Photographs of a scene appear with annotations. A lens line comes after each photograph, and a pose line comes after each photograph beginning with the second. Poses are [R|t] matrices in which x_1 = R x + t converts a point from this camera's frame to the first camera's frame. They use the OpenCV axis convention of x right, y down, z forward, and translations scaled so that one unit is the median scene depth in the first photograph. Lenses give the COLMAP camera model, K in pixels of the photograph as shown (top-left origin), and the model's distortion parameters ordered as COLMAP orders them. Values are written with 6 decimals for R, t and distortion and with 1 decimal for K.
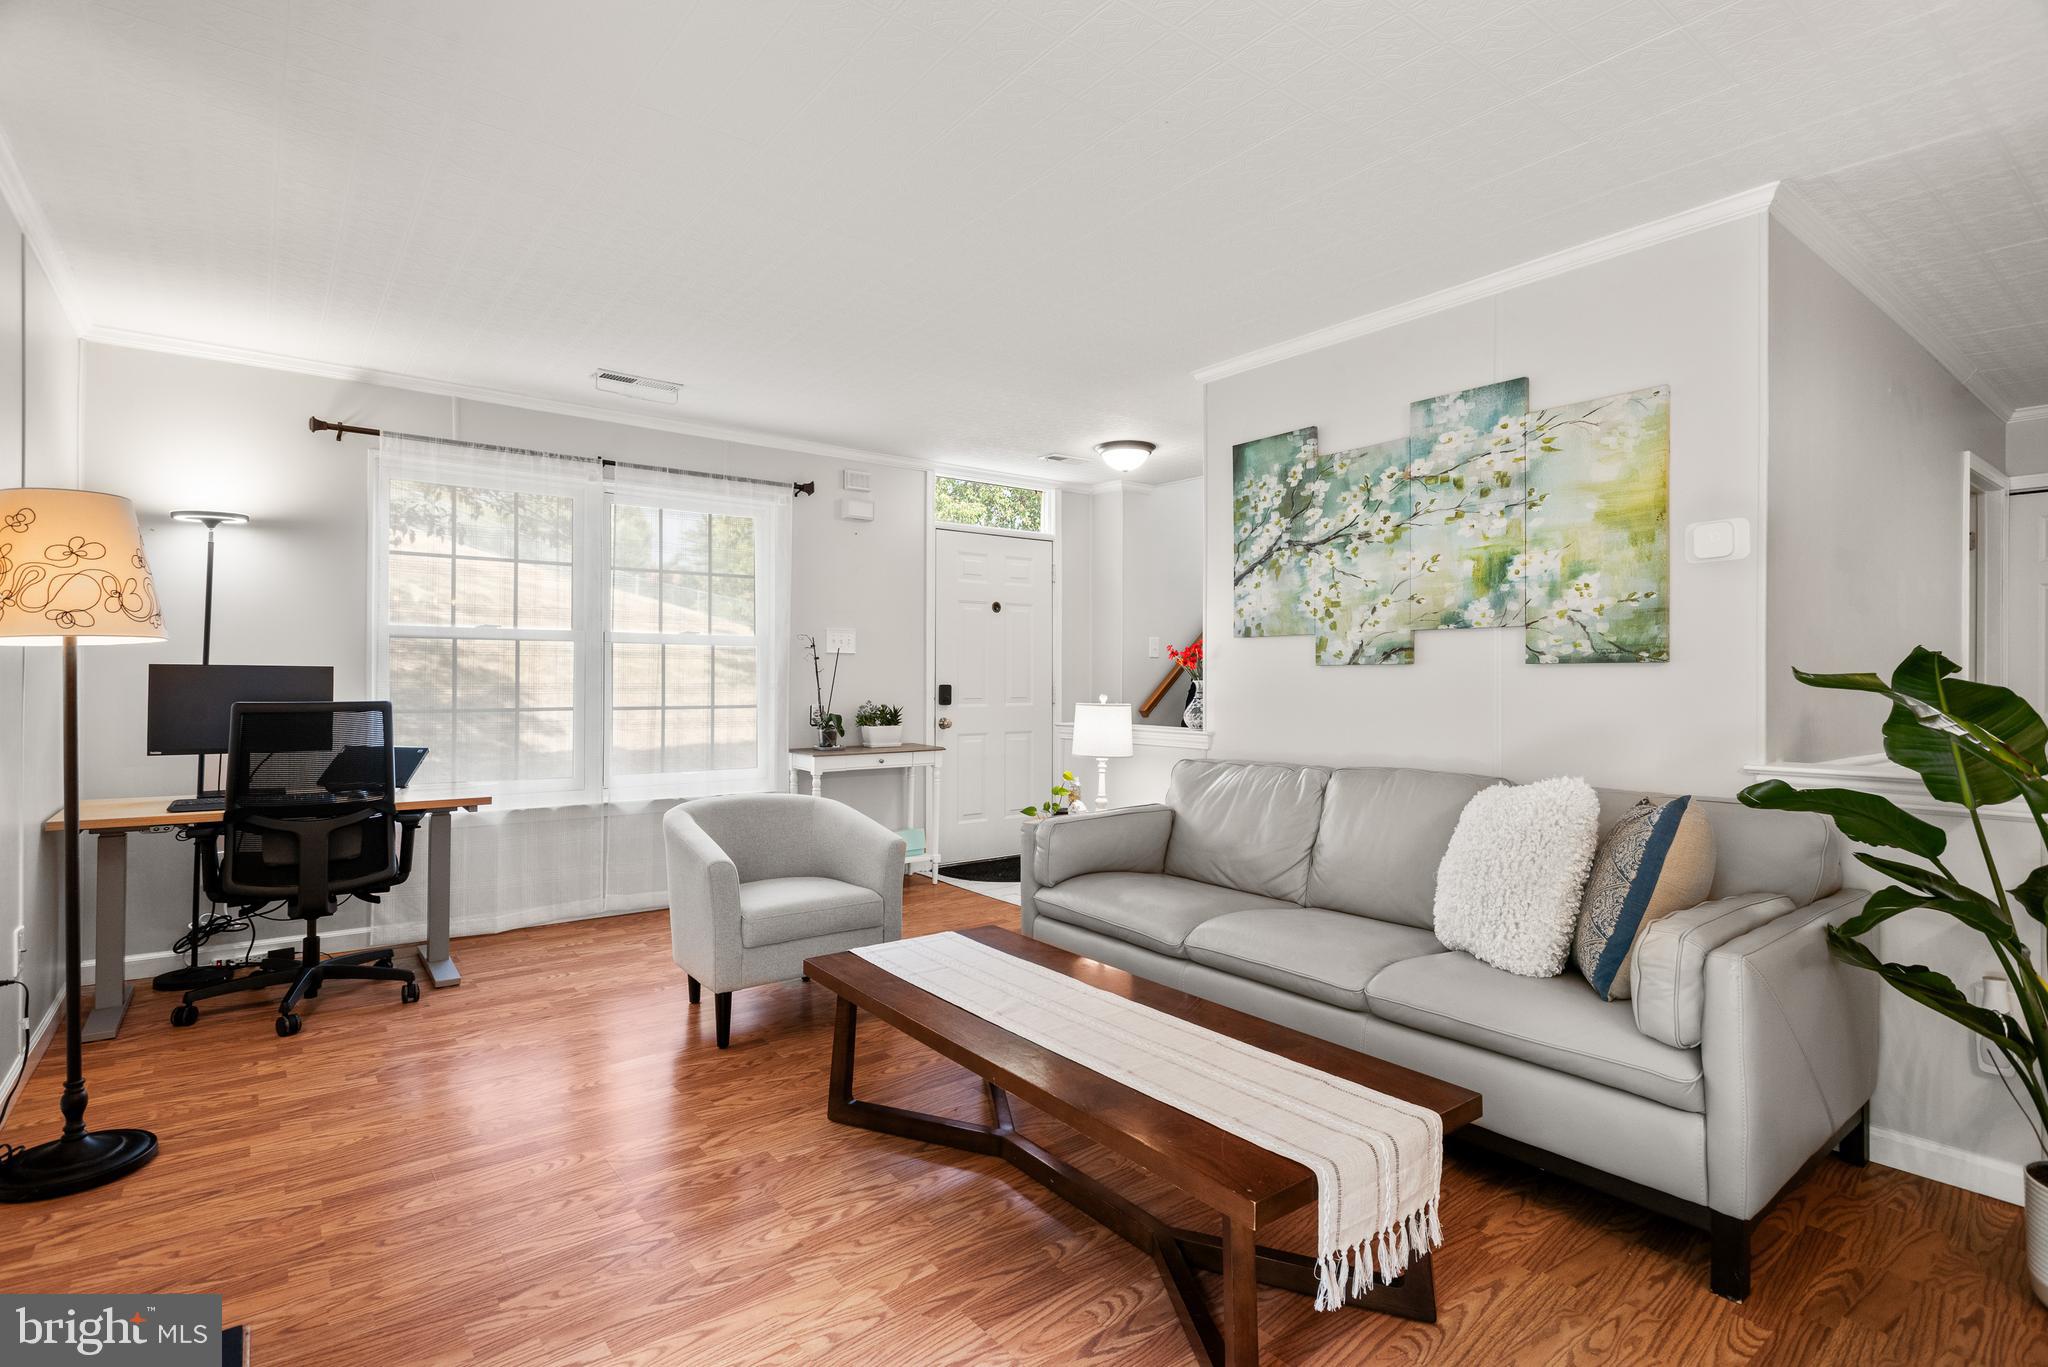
lens RADIAL K [[992.7, 0, 1024.1], [0, 992.7, 670.2], [0, 0, 1]] dist [0.000890, 0.000379]
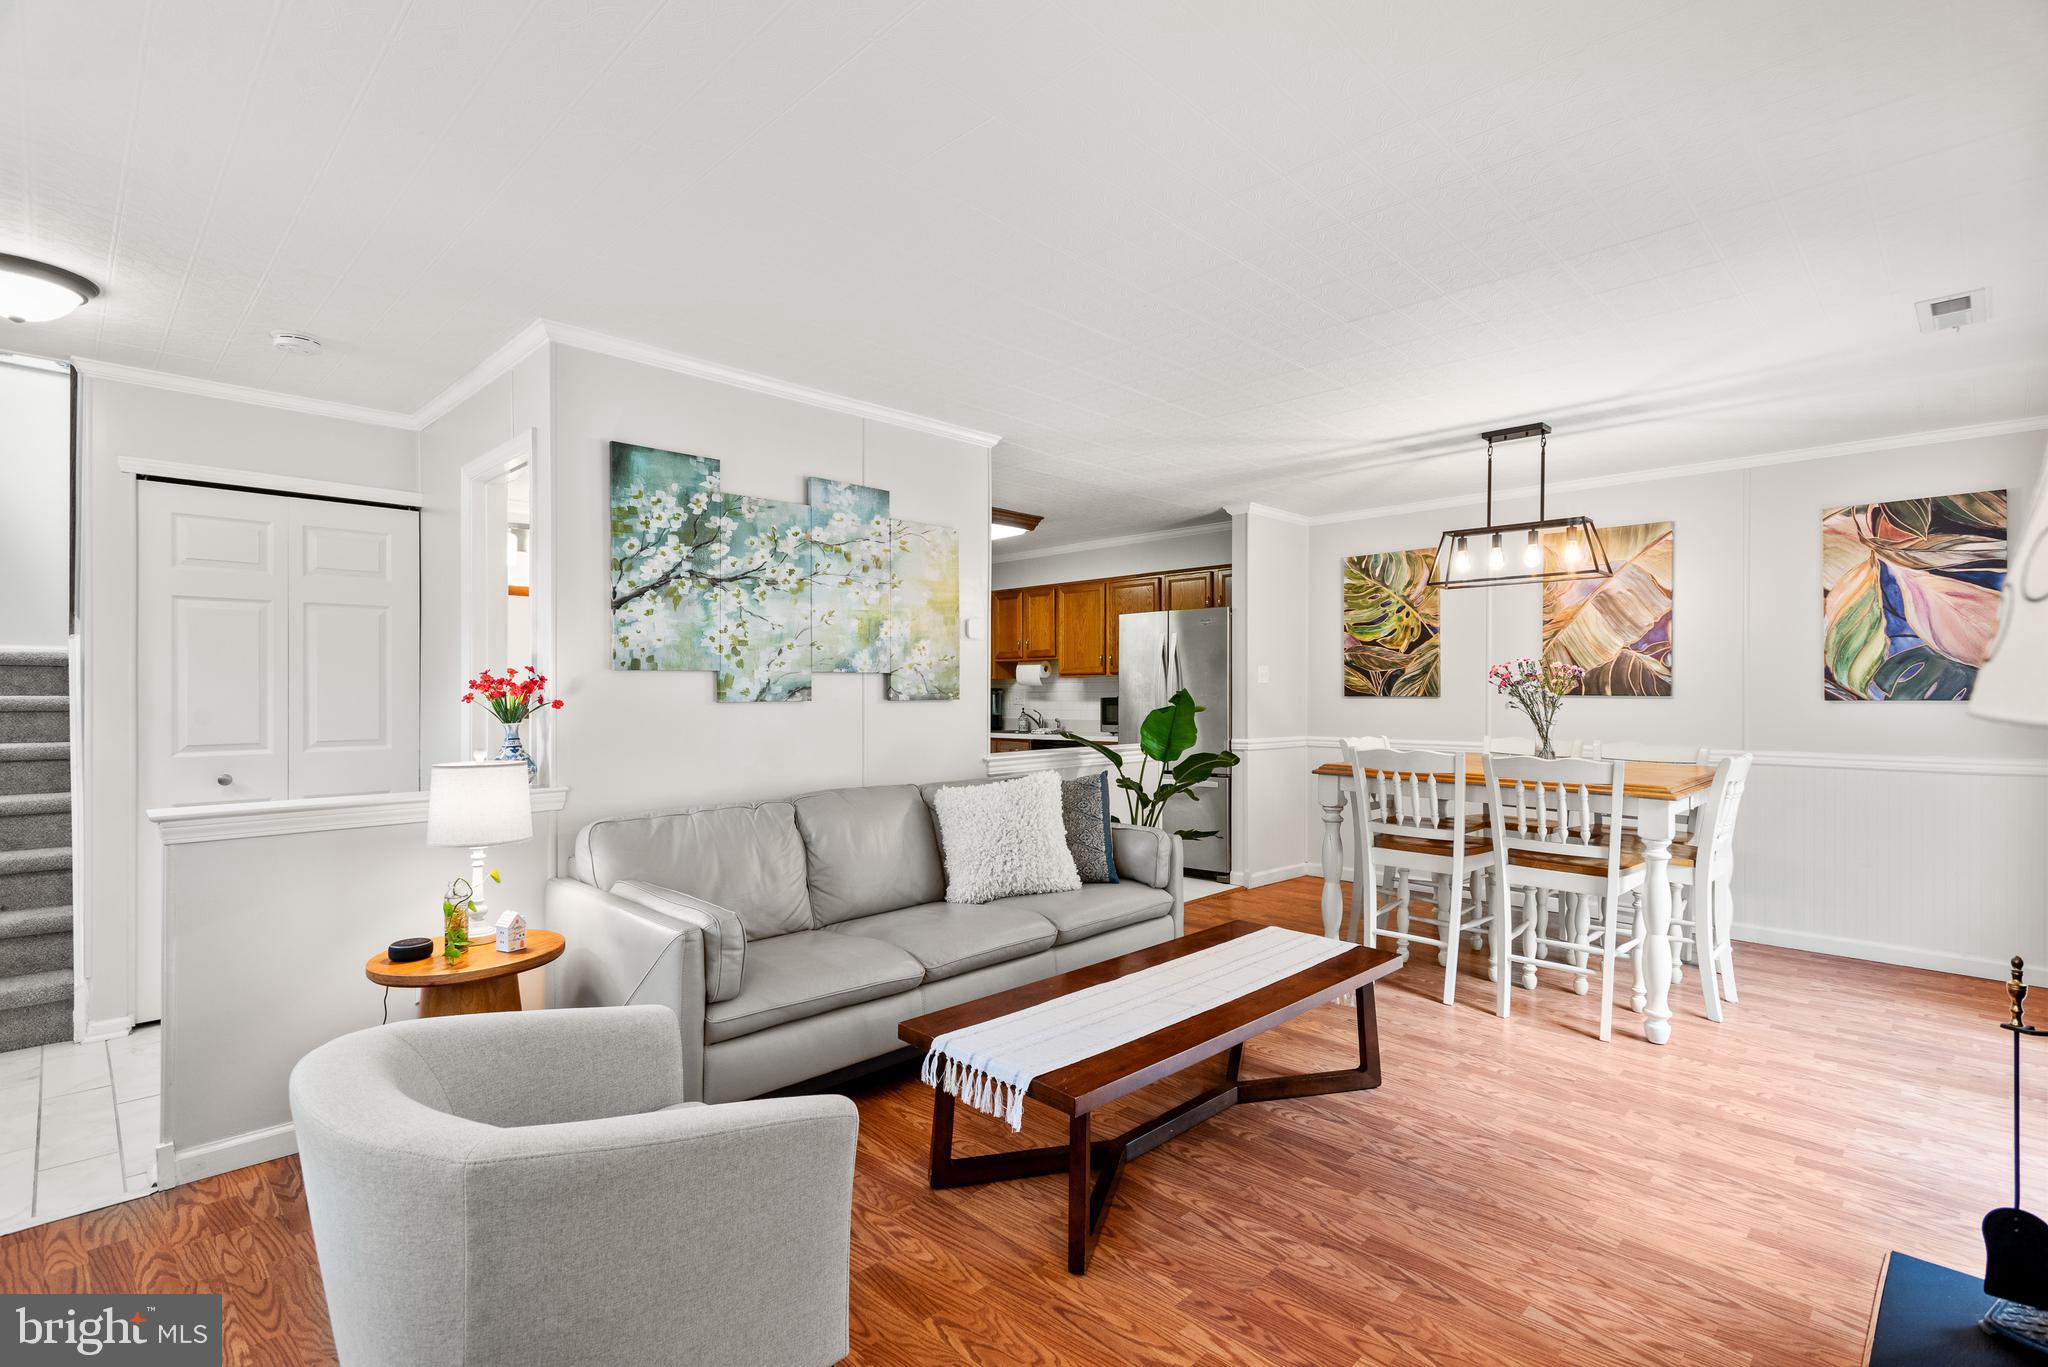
lens RADIAL K [[959.6, 0, 1020.5], [0, 959.6, 689.5], [0, 0, 1]] dist [0.020010, -0.006968]
pose [[-0.126513, -0.005447, 0.991950, -0.720748], [-0.007907, 0.999959, 0.004483, -0.025155], [-0.991933, -0.007277, -0.126551, 0.851385]]
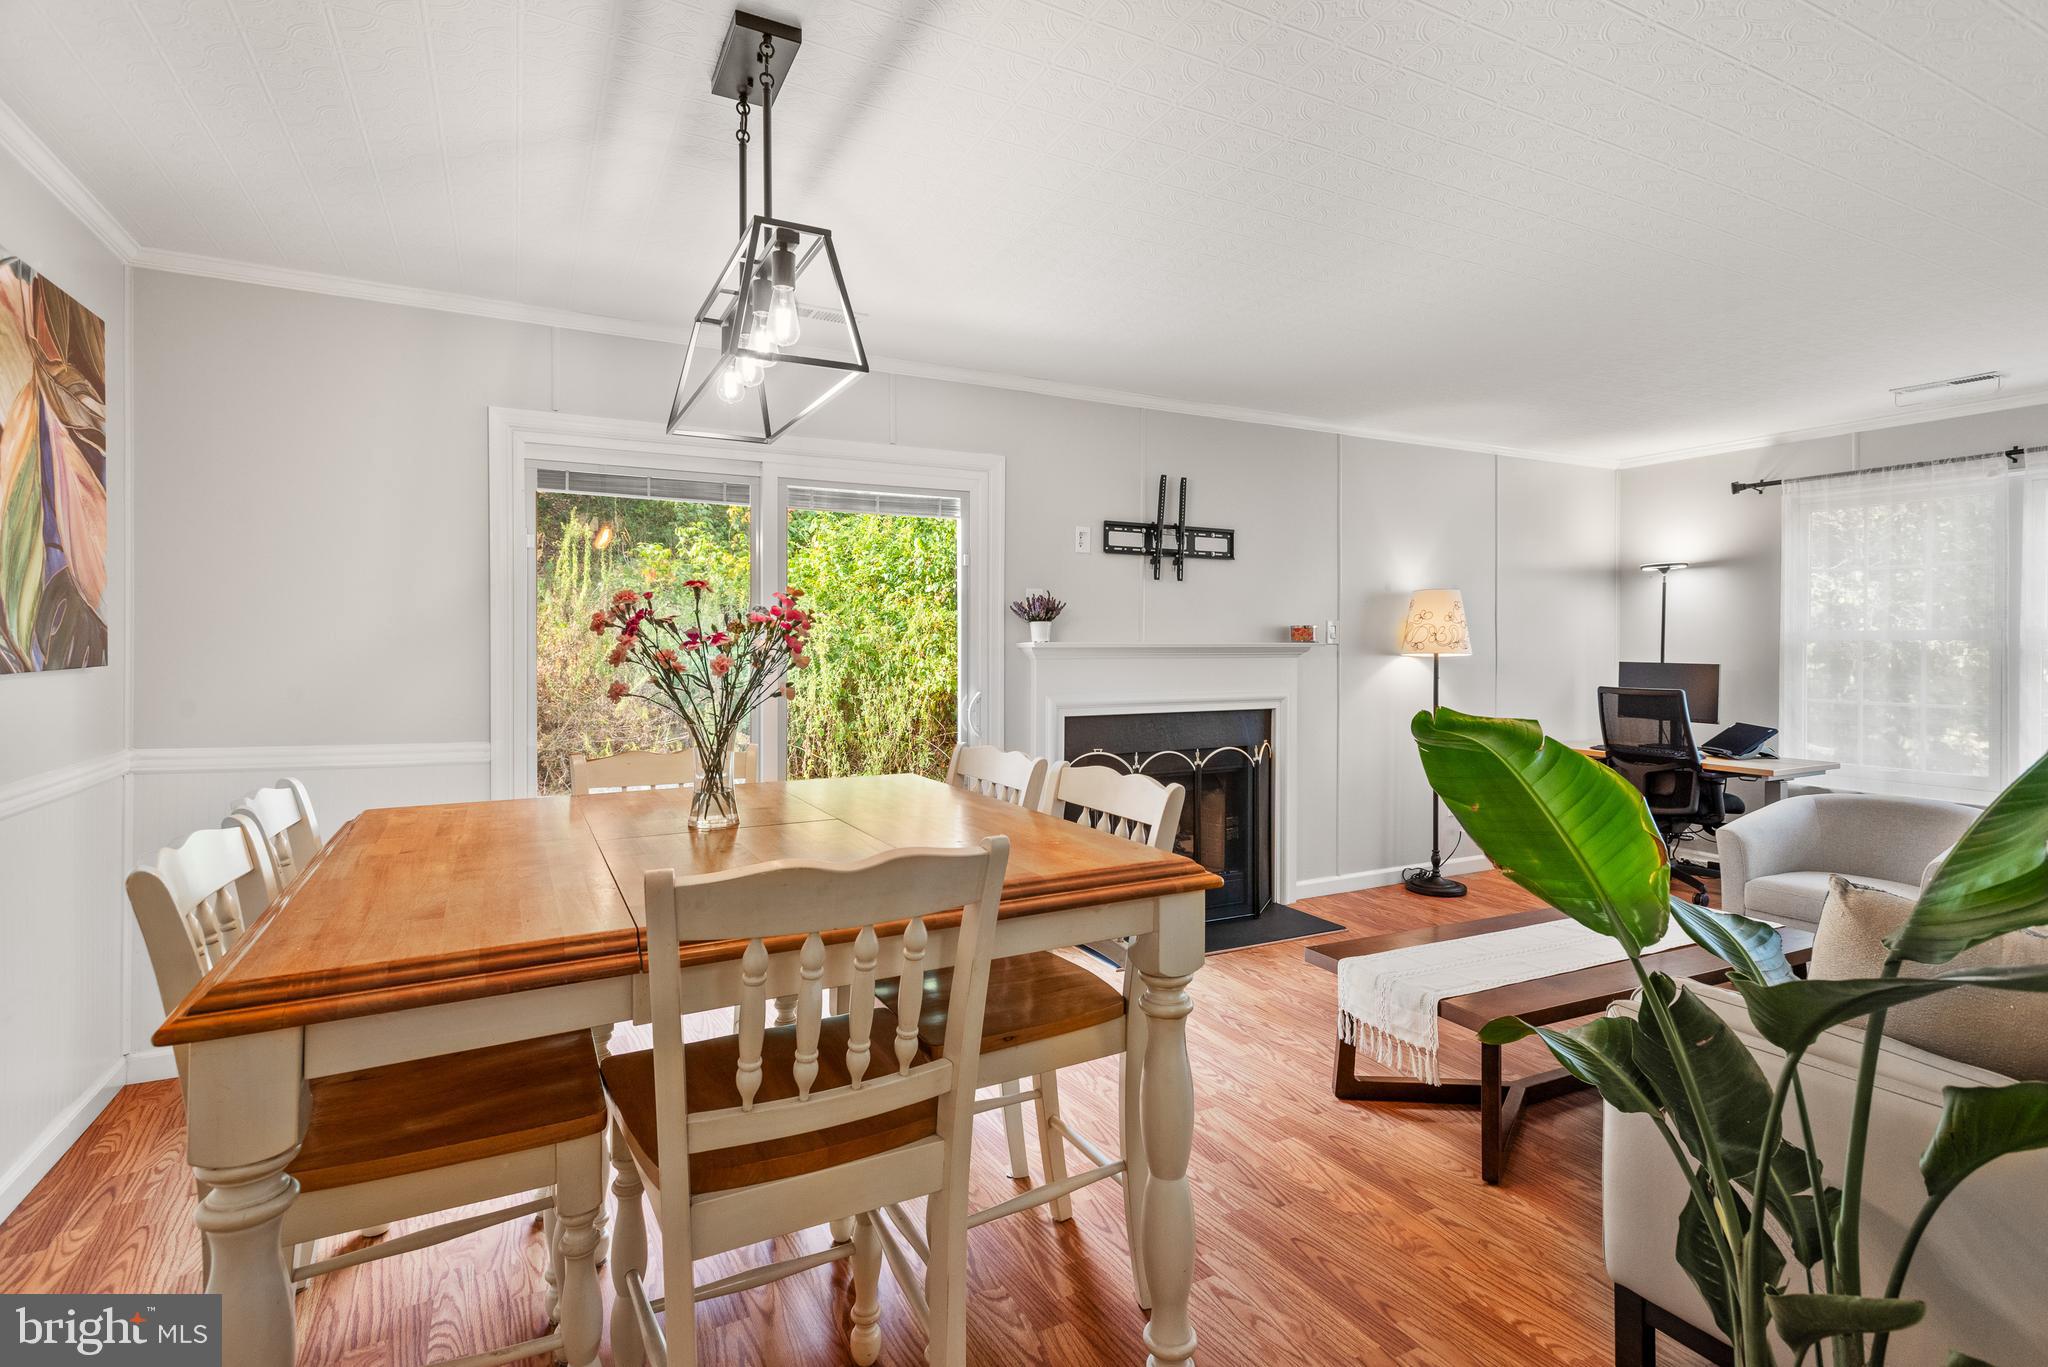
lens RADIAL K [[976.6, 0, 1028.1], [0, 976.6, 647.2], [0, 0, 1]] dist [0.021010, -0.008113]
pose [[-0.178929, -0.002052, -0.983860, 0.917089], [0.000718, 0.999997, -0.002217, -0.027881], [0.983862, -0.001103, -0.178927, 0.320263]]
